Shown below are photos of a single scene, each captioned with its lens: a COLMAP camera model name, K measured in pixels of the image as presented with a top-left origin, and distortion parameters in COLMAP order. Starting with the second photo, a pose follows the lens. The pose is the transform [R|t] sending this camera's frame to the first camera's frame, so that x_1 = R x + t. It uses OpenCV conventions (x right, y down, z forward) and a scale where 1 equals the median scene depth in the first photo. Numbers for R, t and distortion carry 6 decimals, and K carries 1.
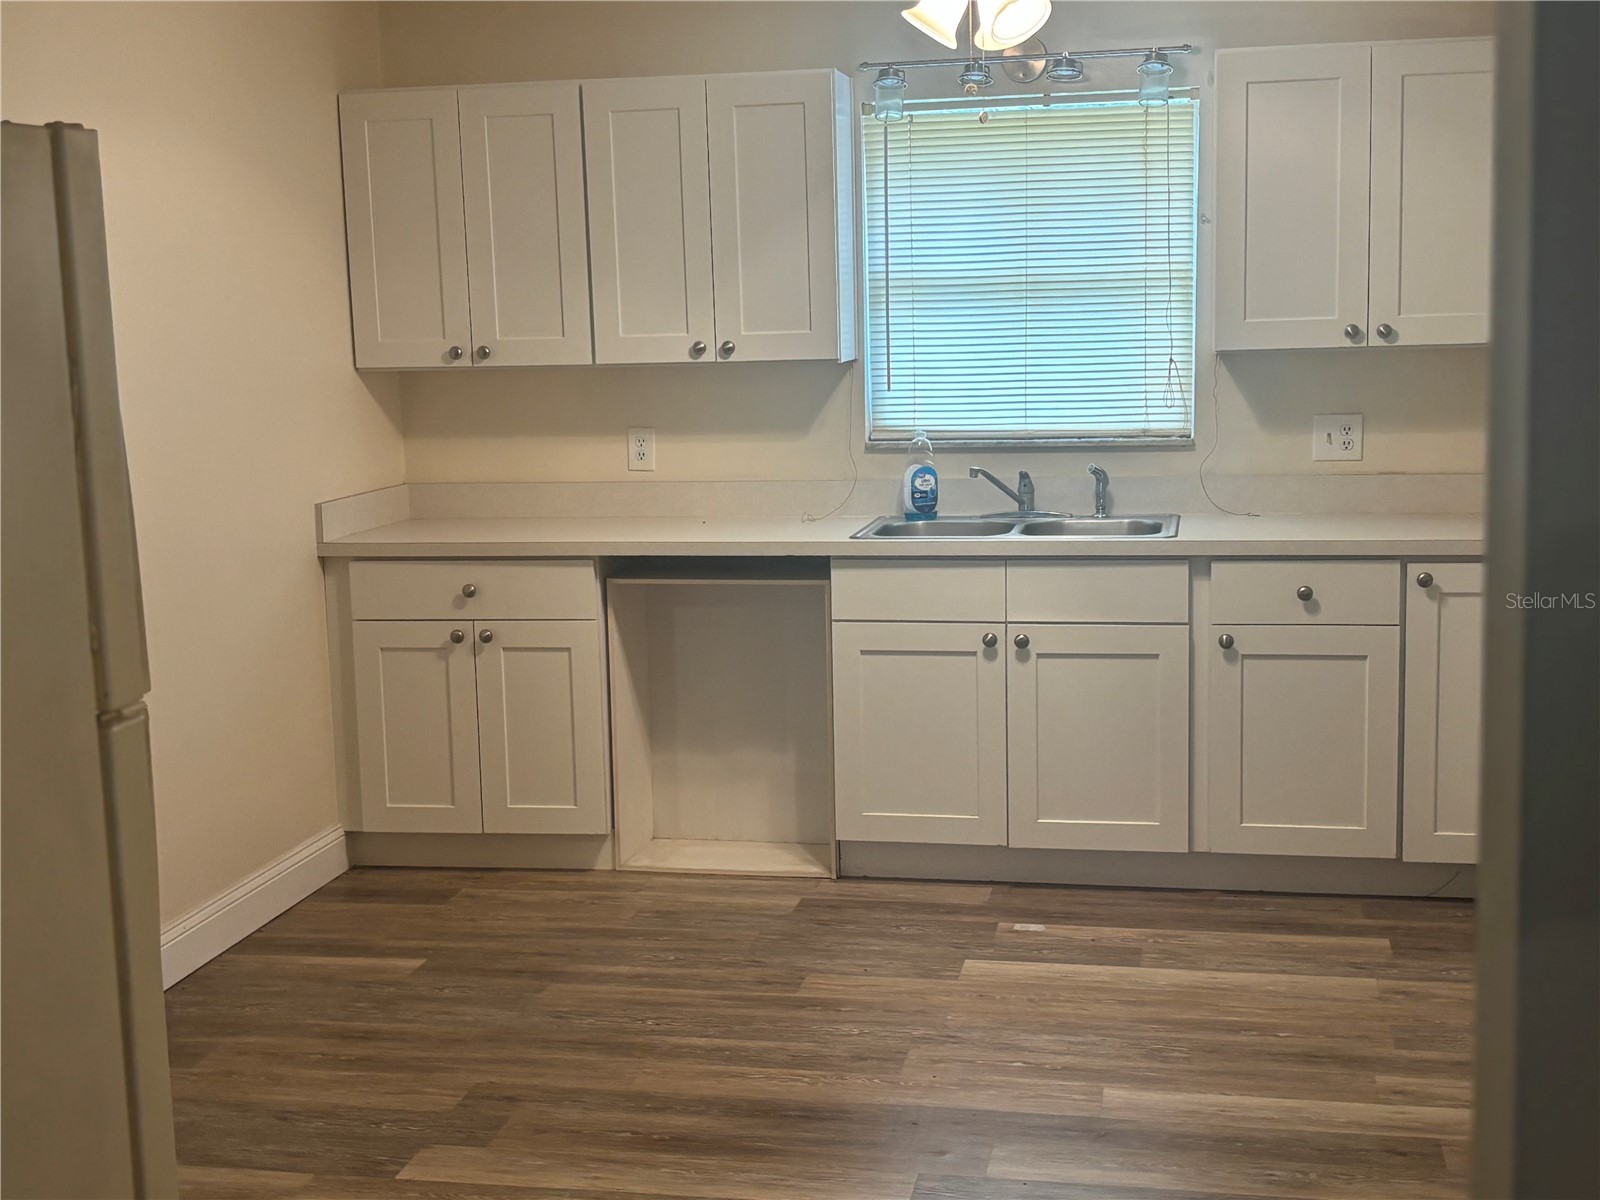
lens RADIAL K [[2118.3, 0, 752.2], [0, 2118.3, 597.0], [0, 0, 1]] dist [0.217047, -0.852887]
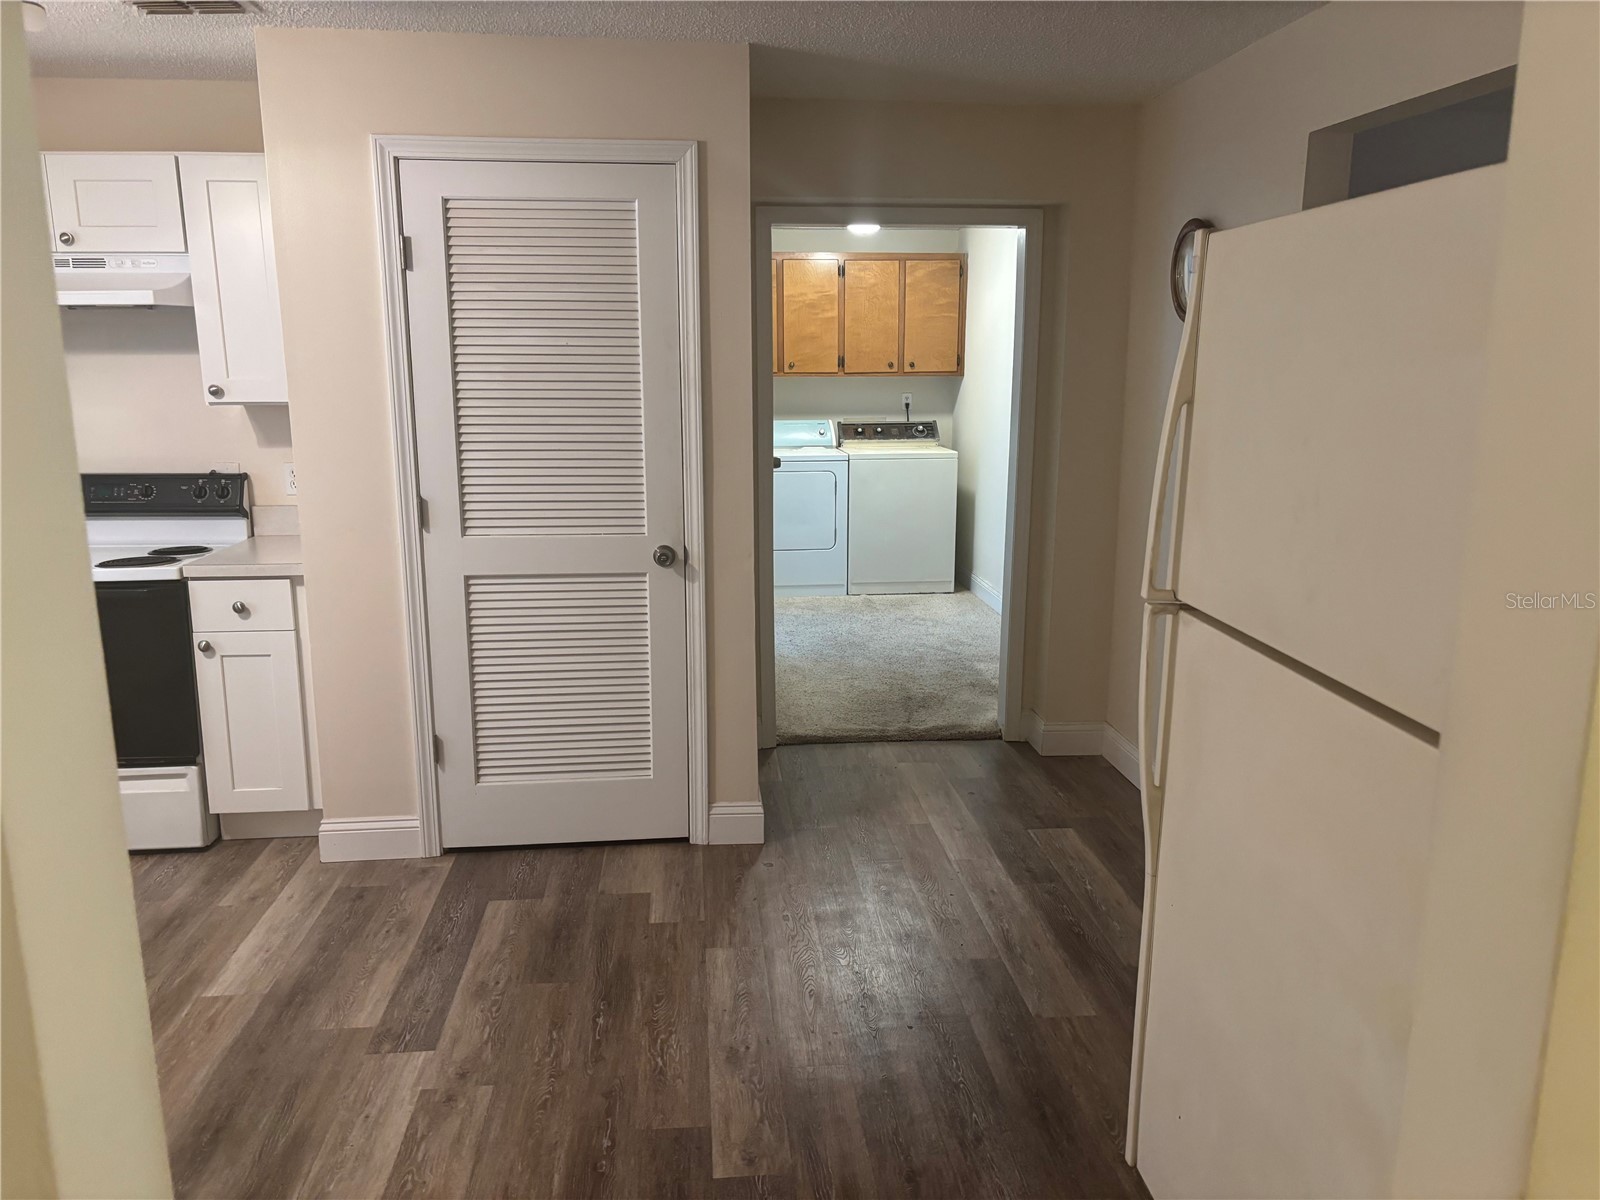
lens RADIAL K [[1221.6, 0, 800.0], [0, 1221.6, 600.0], [0, 0, 1]] dist [0.118445, -0.128446]
pose [[-0.282753, -0.165658, 0.944779, -0.792186], [0.145624, 0.966142, 0.212986, -0.131114], [-0.948074, 0.197805, -0.249056, 1.104186]]
